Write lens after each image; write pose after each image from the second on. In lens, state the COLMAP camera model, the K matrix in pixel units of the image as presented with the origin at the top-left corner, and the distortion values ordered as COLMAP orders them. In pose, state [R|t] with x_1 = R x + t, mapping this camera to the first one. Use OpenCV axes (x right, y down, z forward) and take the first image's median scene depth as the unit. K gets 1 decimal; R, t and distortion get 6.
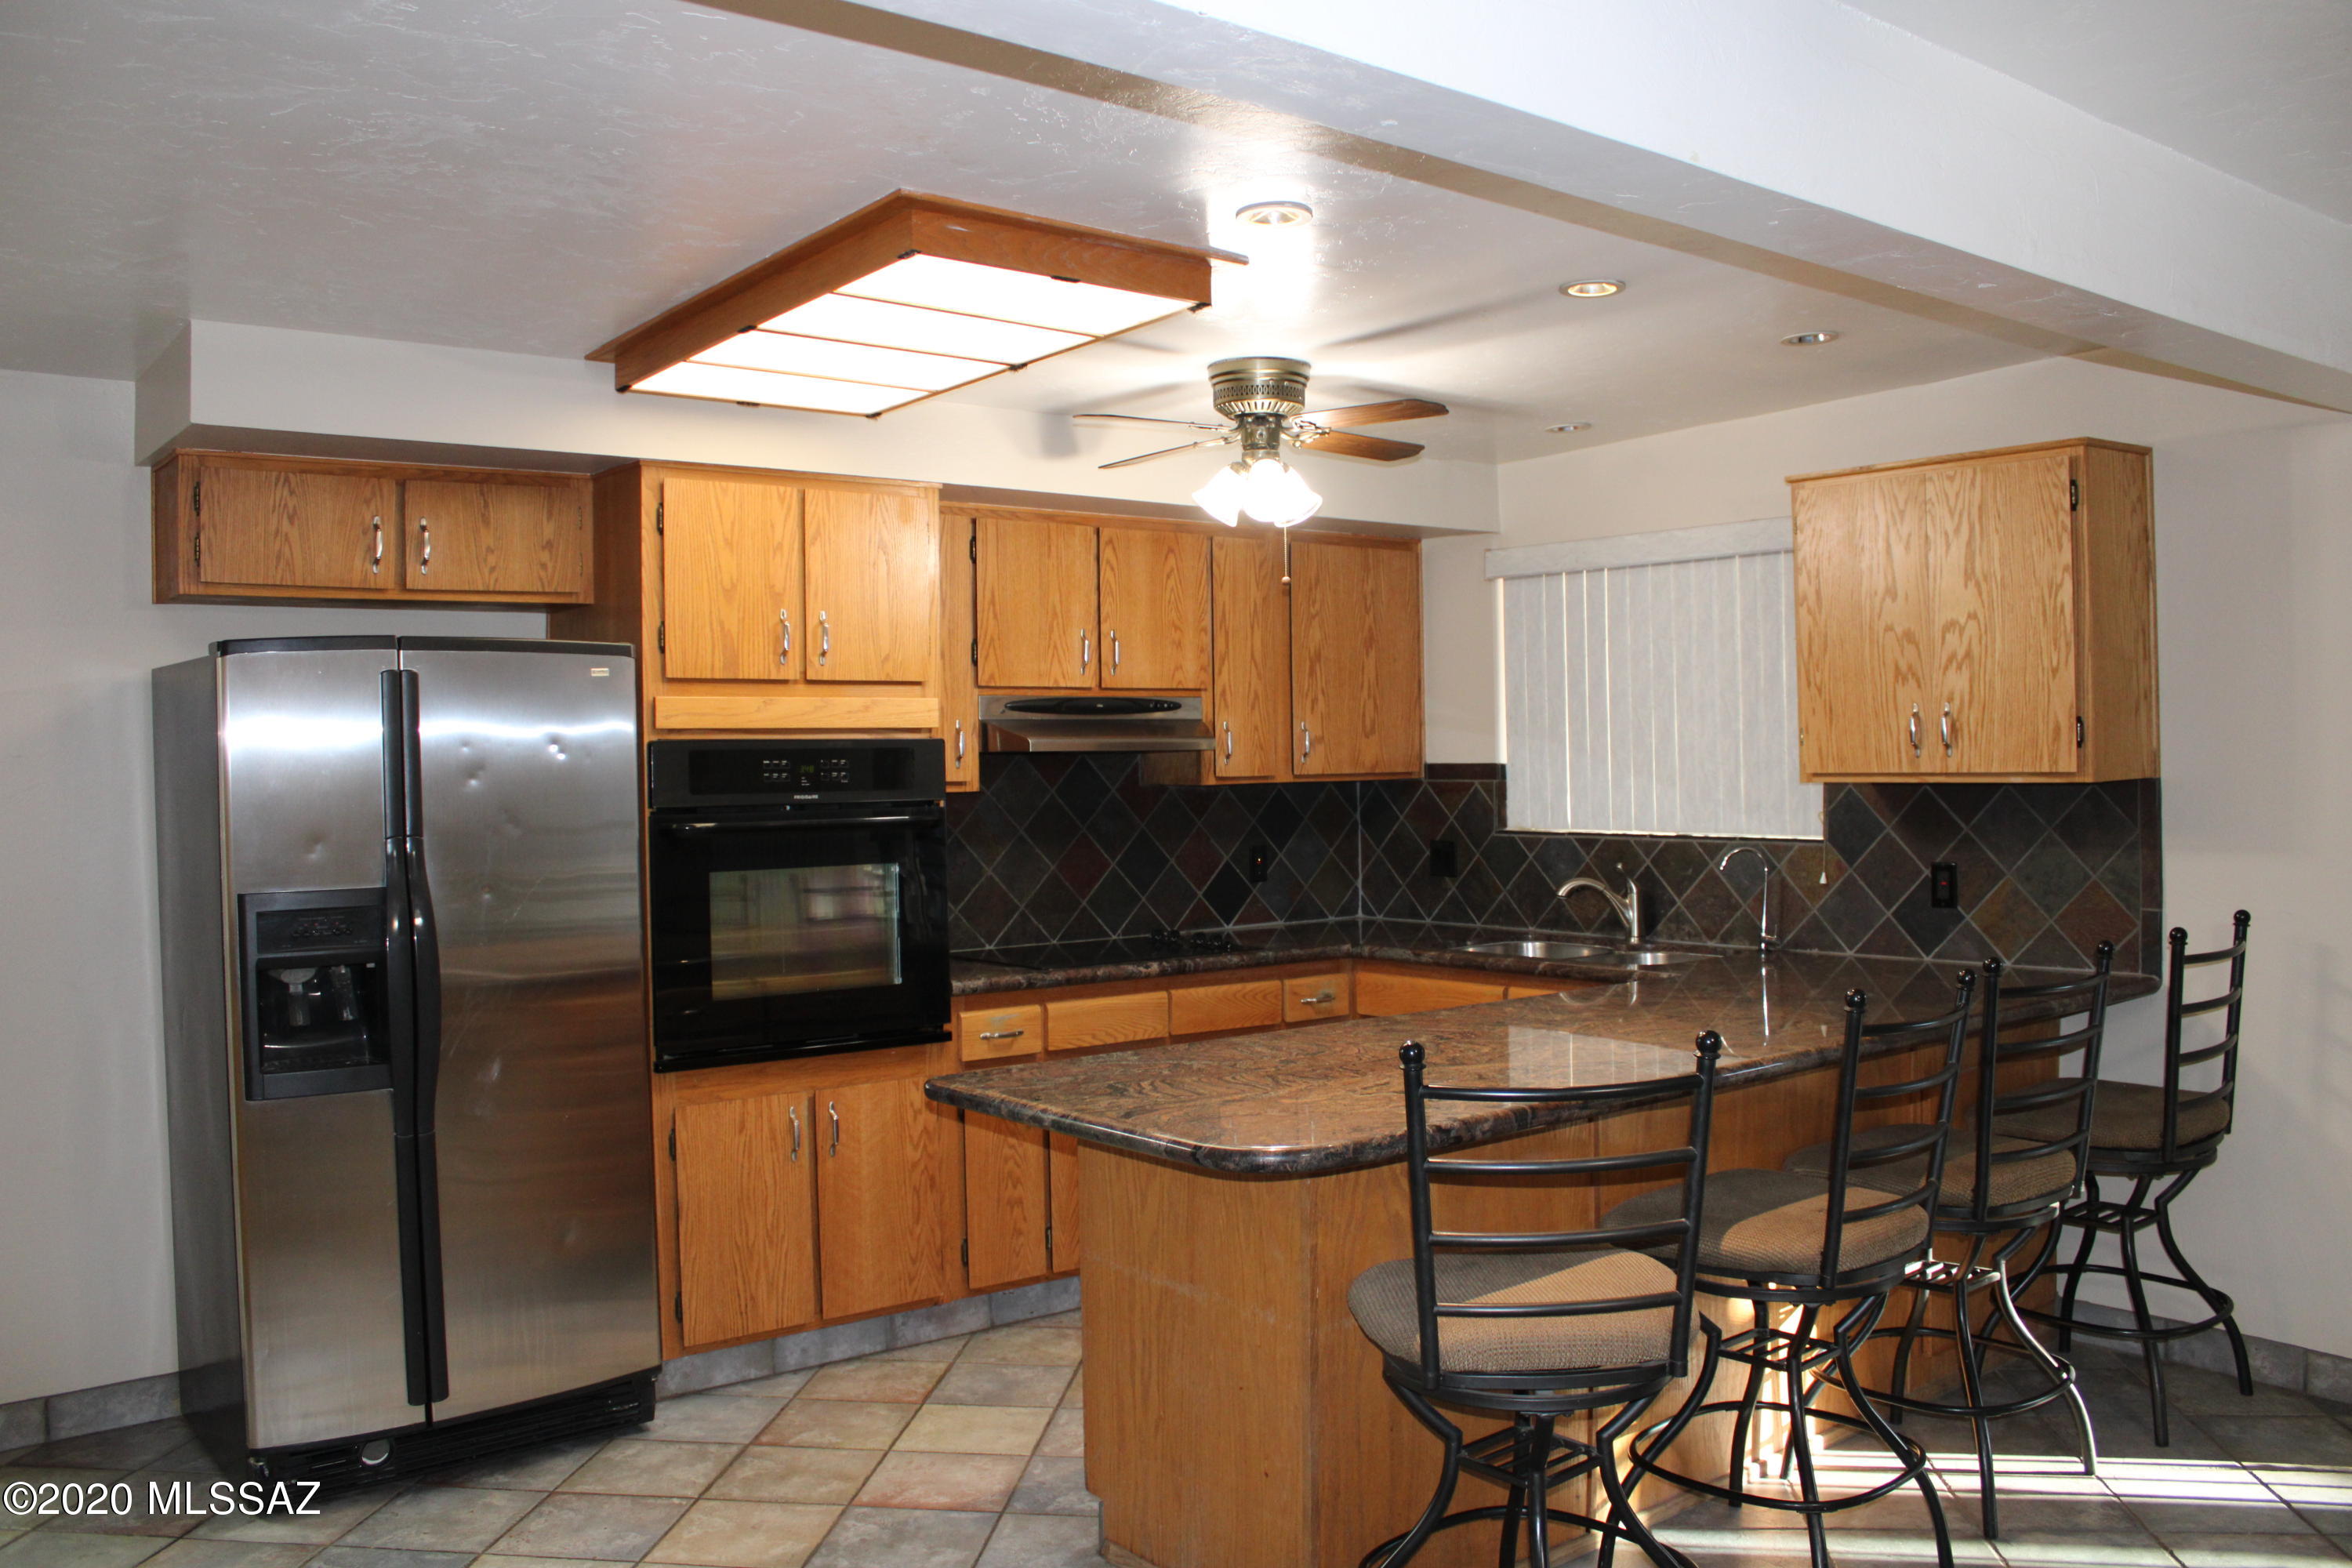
lens RADIAL K [[1940.8, 0, 1176.0], [0, 1940.8, 784.0], [0, 0, 1]] dist [-0.166898, 0.143588]
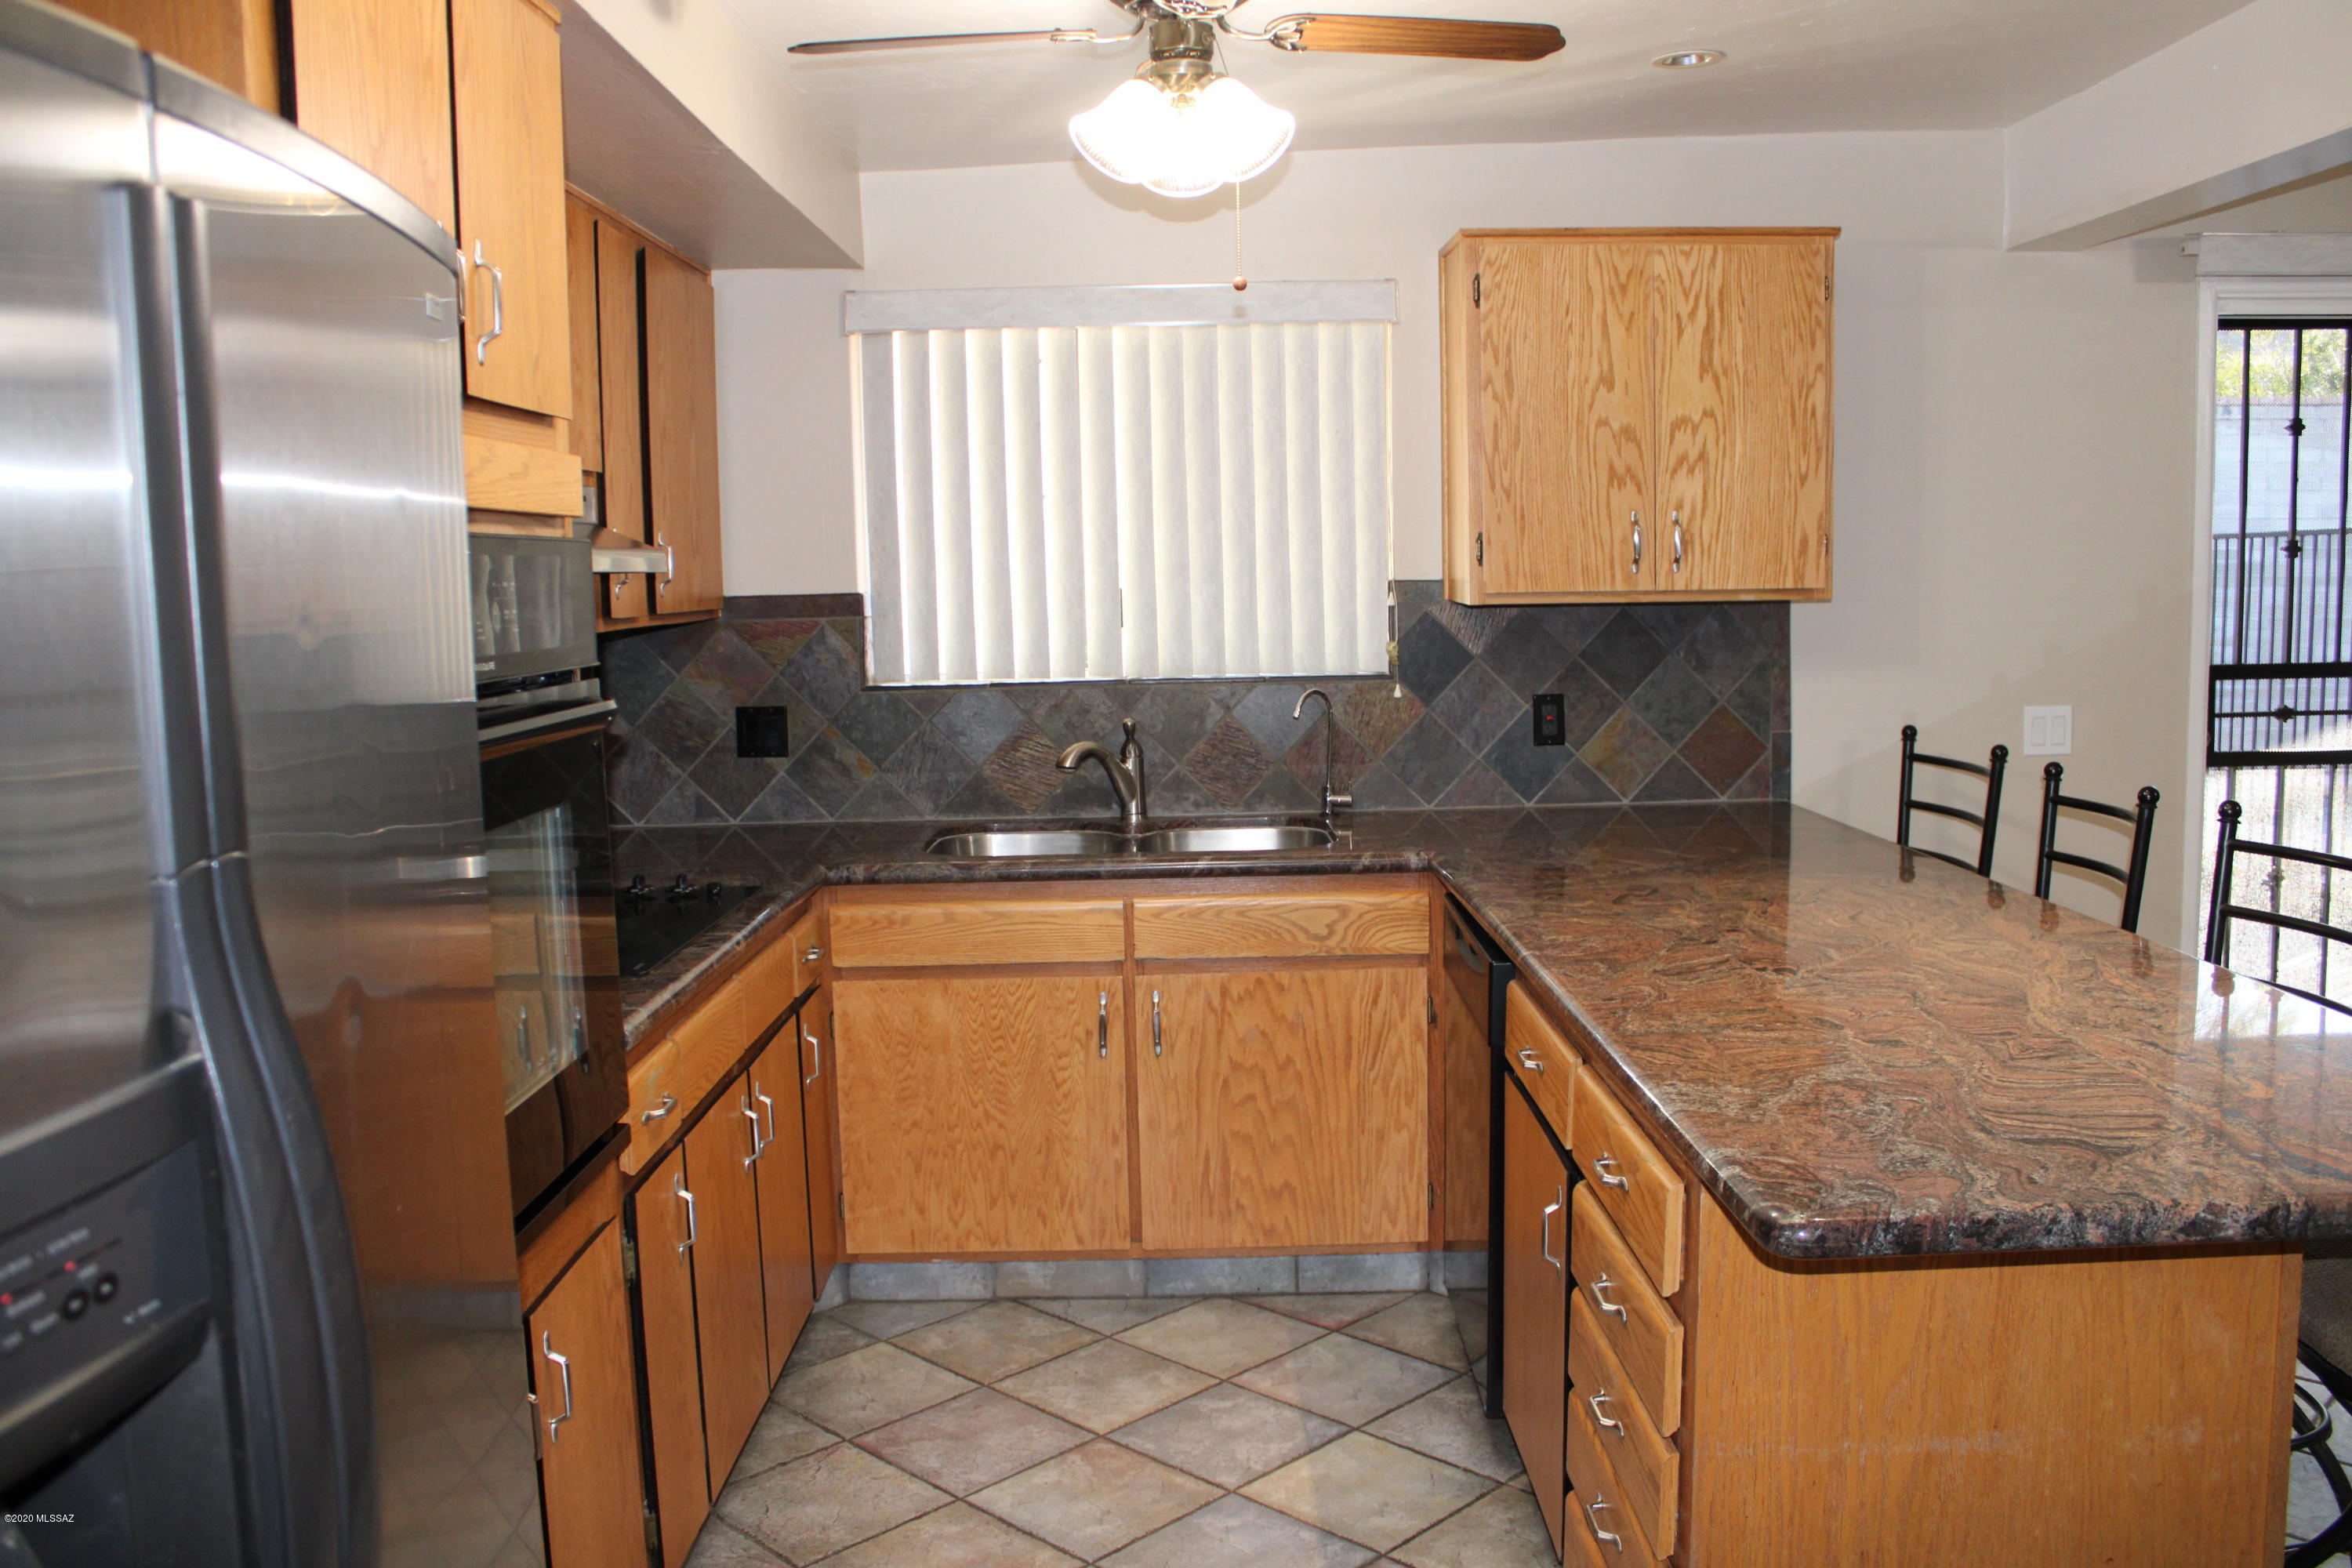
lens RADIAL K [[1940.8, 0, 1176.0], [0, 1940.8, 784.0], [0, 0, 1]] dist [-0.166898, 0.143588]
pose [[0.618334, -0.085163, 0.781288, -0.433023], [0.024655, 0.995724, 0.089025, -0.001338], [-0.785529, -0.035784, 0.617789, 0.615494]]
